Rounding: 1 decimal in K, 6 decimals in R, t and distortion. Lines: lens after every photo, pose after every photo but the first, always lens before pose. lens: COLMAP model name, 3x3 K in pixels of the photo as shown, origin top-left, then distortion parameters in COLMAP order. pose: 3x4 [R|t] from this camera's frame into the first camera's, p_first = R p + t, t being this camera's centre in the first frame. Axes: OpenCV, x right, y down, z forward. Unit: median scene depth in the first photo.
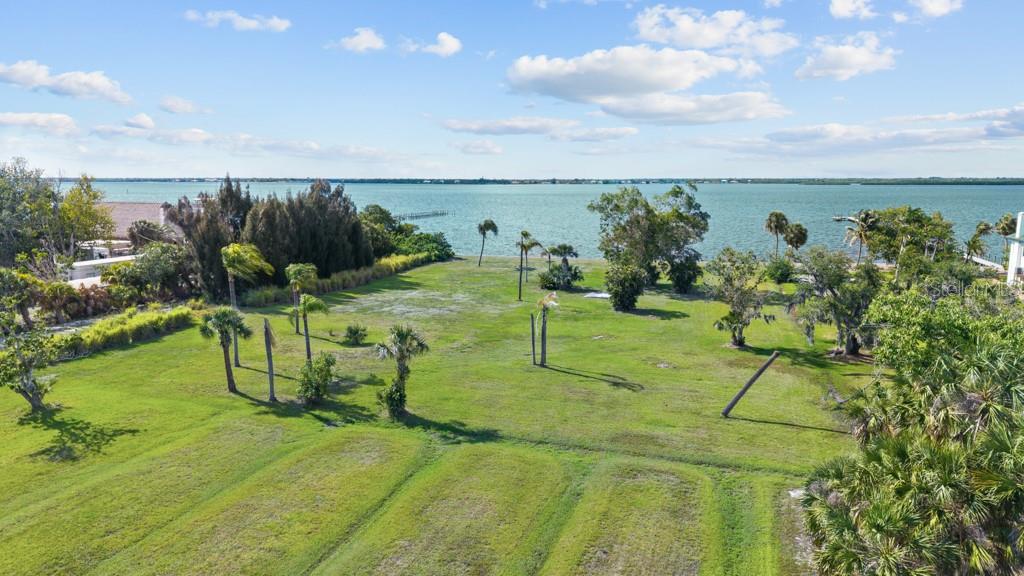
lens RADIAL K [[682.6, 0, 512.0], [0, 682.6, 288.0], [0, 0, 1]] dist [0.035880, -0.036865]
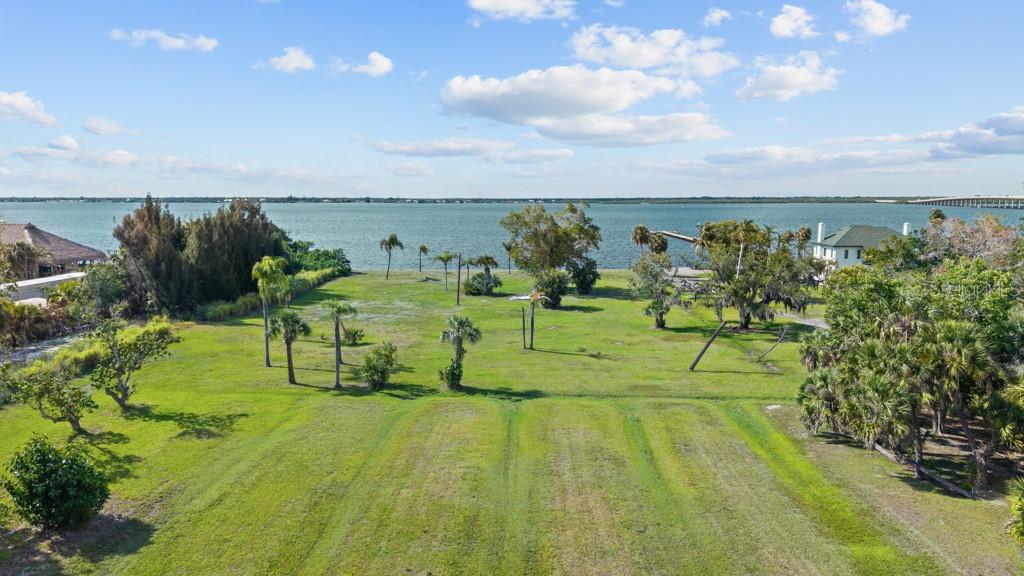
lens RADIAL K [[678.9, 0, 512.0], [0, 678.9, 288.0], [0, 0, 1]] dist [0.072734, -0.102541]
pose [[0.962958, -0.035811, 0.267261, -0.186792], [0.042942, 0.998859, -0.020881, 0.016618], [-0.266209, 0.031584, 0.963398, -0.106369]]
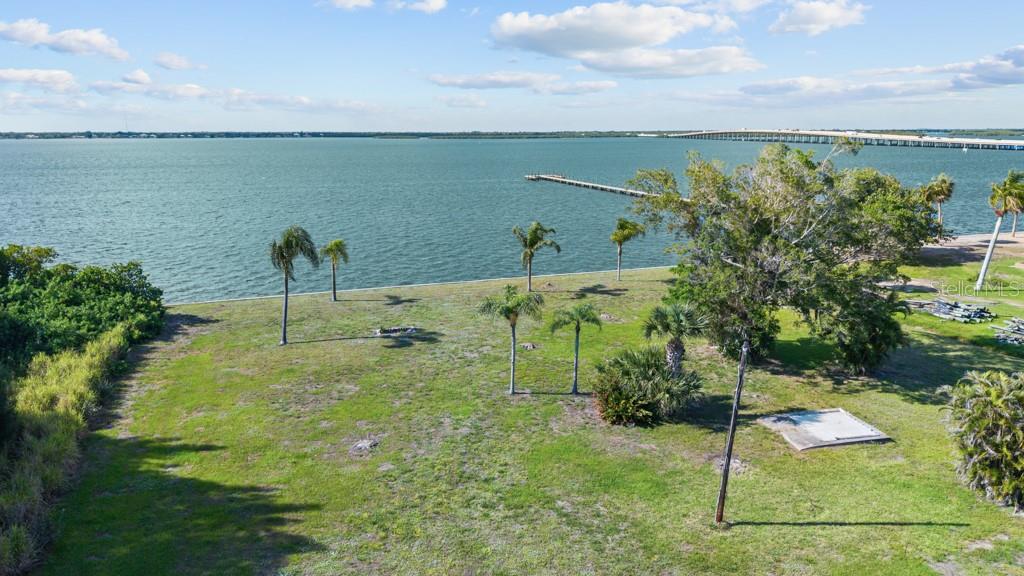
lens RADIAL K [[682.6, 0, 512.0], [0, 682.6, 288.0], [0, 0, 1]] dist [0.035880, -0.036865]
pose [[0.819892, -0.129920, 0.557582, -0.213093], [0.093132, 0.991205, 0.094013, -0.119542], [-0.564893, -0.025152, 0.824781, 0.742569]]
